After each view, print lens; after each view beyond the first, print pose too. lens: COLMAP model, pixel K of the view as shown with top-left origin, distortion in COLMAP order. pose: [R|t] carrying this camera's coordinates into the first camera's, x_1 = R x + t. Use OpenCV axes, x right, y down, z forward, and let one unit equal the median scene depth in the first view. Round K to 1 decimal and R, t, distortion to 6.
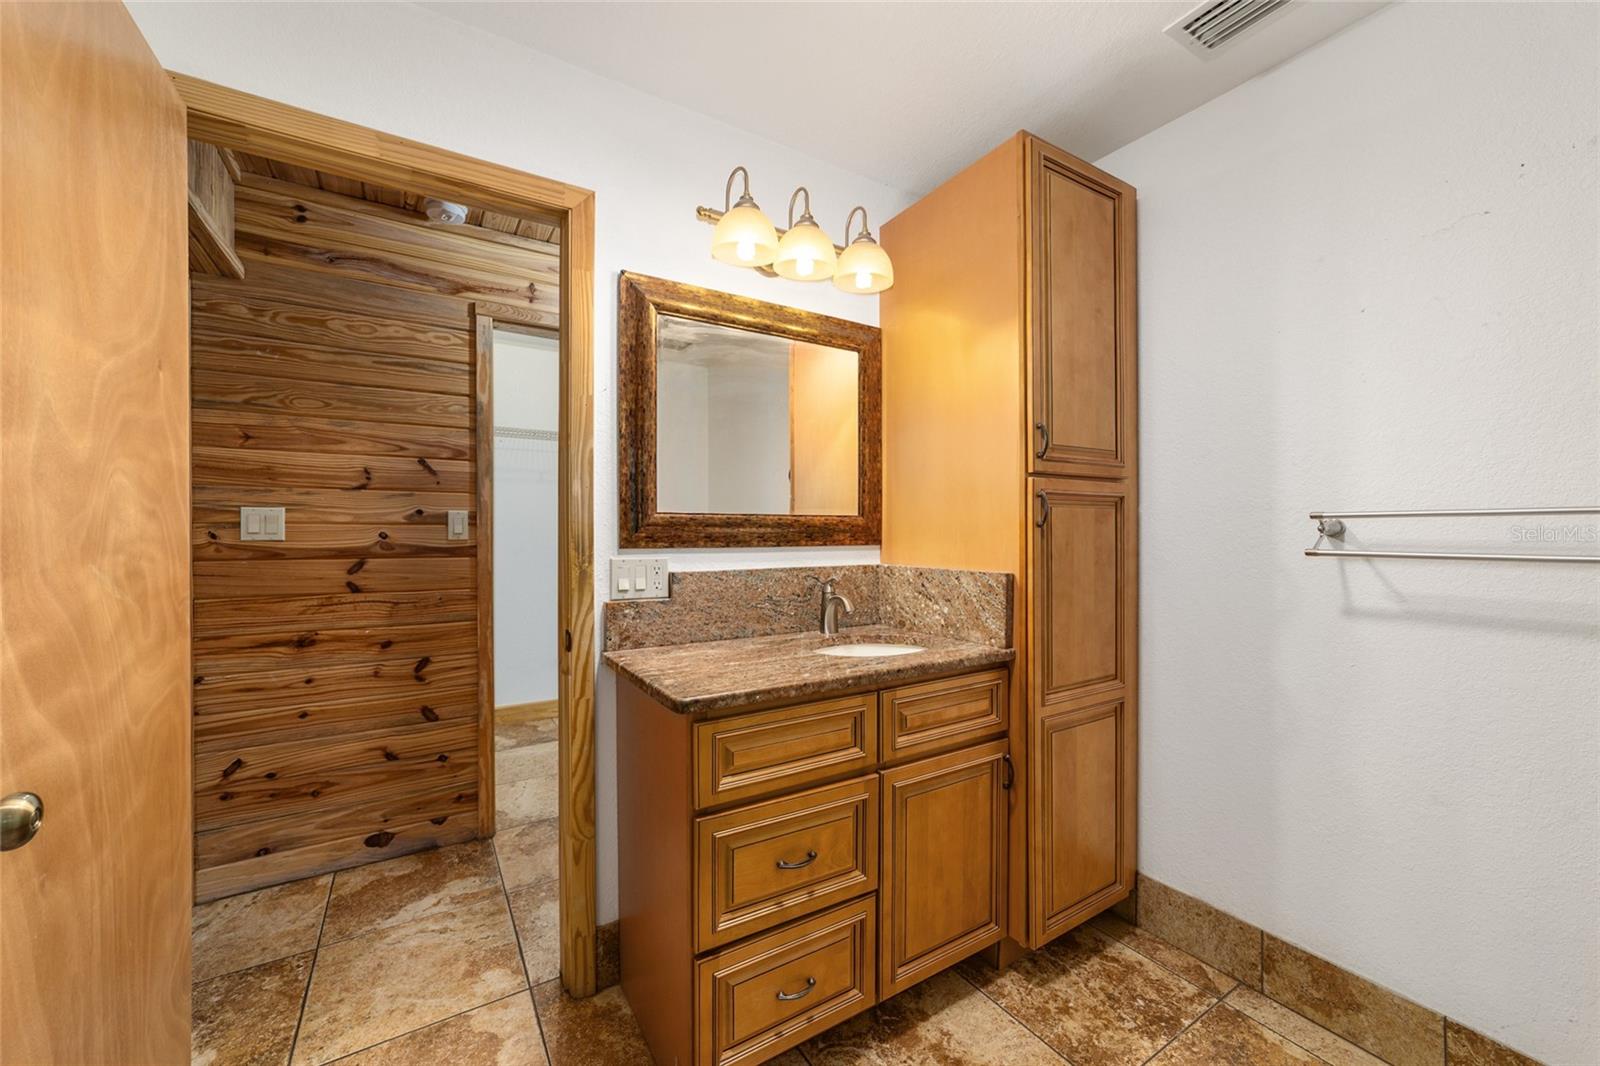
lens RADIAL K [[615.3, 0, 796.3], [0, 615.3, 528.3], [0, 0, 1]] dist [-0.018366, 0.008656]
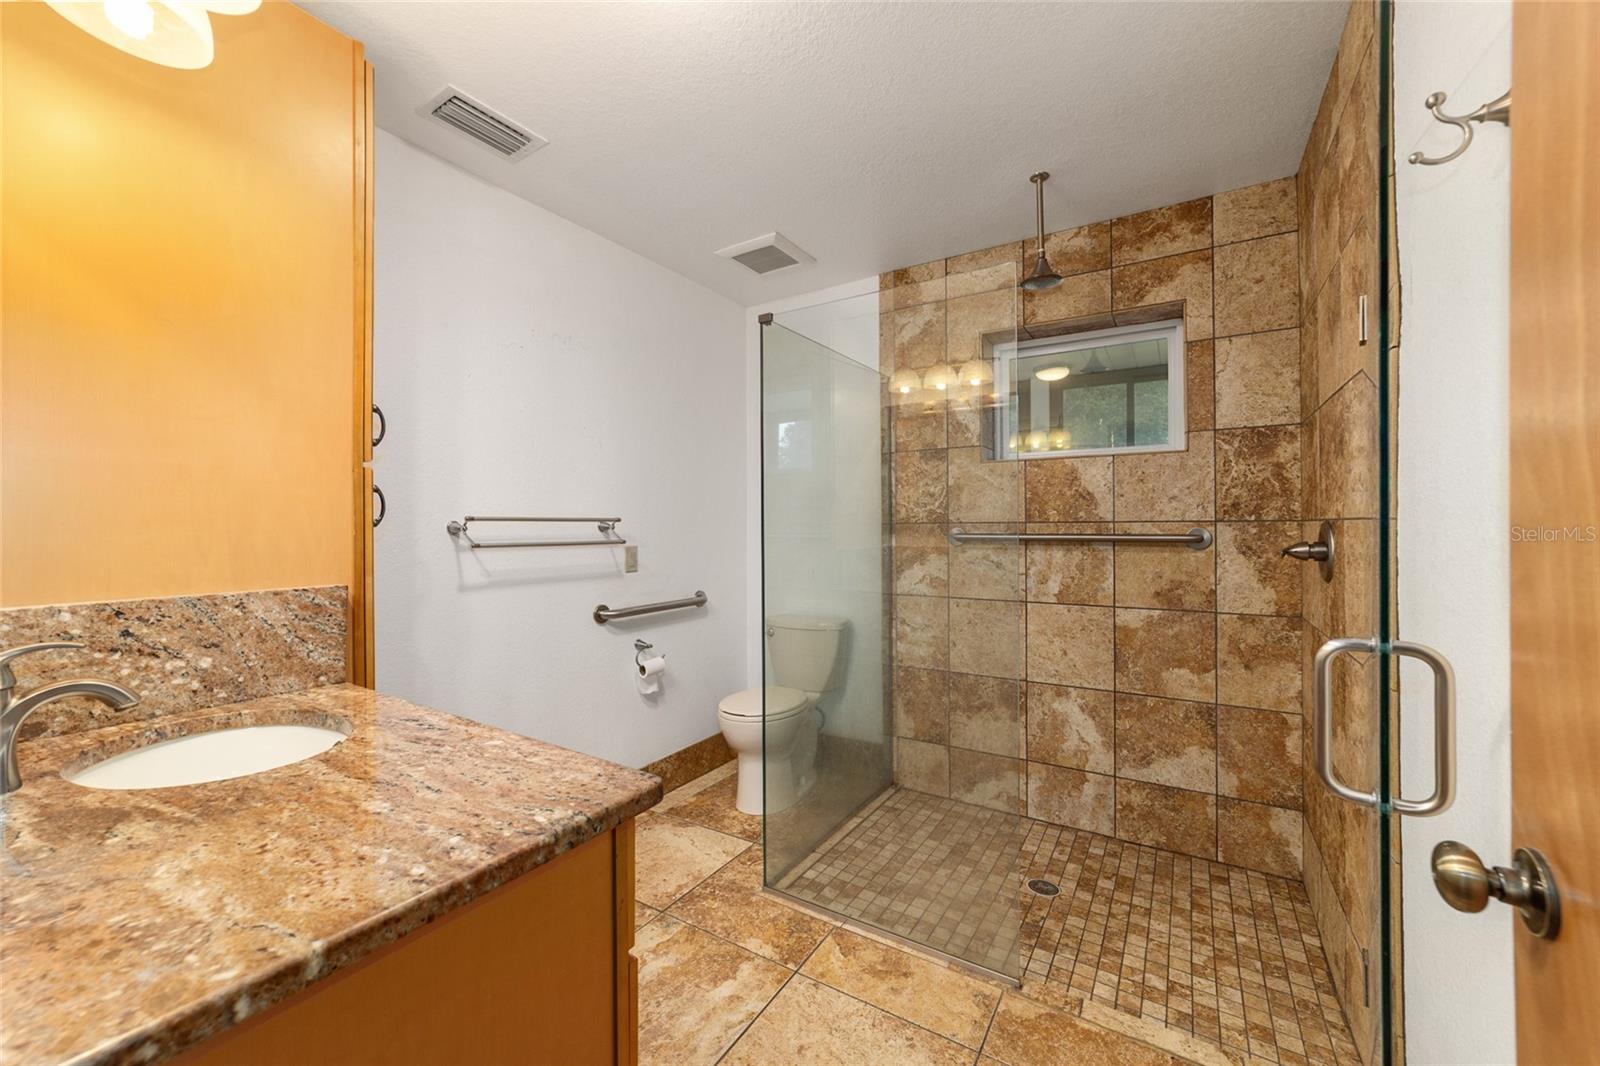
lens RADIAL K [[615.3, 0, 796.3], [0, 615.3, 528.3], [0, 0, 1]] dist [-0.018366, 0.008656]
pose [[-0.437482, 0.001166, 0.899226, -0.597944], [-0.000227, 0.999999, -0.001407, 0.001418], [-0.899227, -0.000820, -0.437481, 0.803108]]
